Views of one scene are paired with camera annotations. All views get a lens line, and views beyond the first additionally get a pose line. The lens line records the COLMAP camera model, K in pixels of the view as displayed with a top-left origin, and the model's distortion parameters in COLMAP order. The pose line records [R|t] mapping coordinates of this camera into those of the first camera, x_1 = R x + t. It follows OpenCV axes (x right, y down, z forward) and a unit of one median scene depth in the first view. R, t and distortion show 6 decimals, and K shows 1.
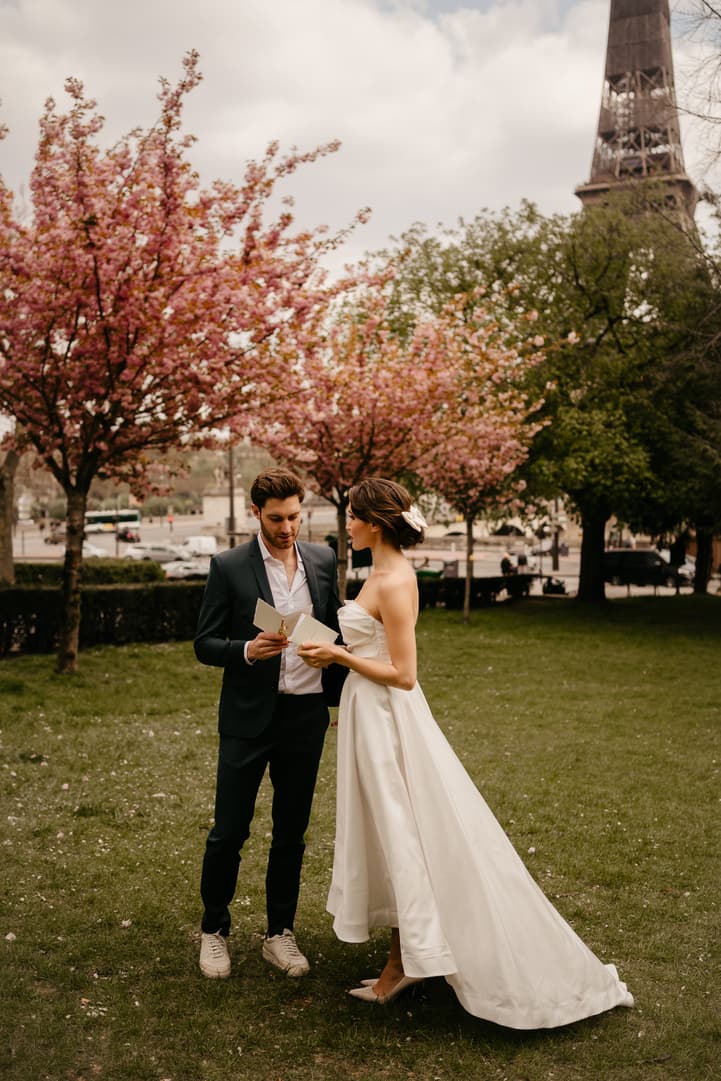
lens RADIAL K [[1387.5, 0, 346.3], [0, 1387.5, 537.8], [0, 0, 1]] dist [0.135932, -0.027582]
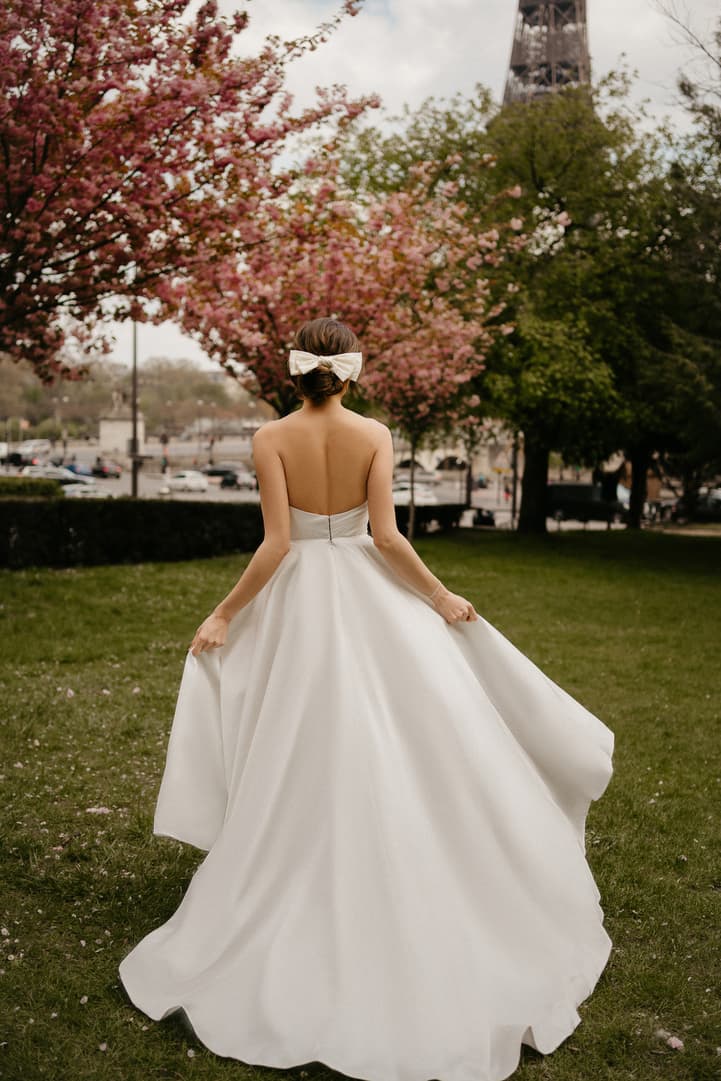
lens RADIAL K [[1285.0, 0, 357.3], [0, 1285.0, 563.2], [0, 0, 1]] dist [-0.077577, 0.333050]
pose [[0.994162, 0.017550, 0.106459, -0.035298], [-0.024186, 0.997822, 0.061365, 0.018085], [-0.105150, -0.063581, 0.992422, 0.190435]]
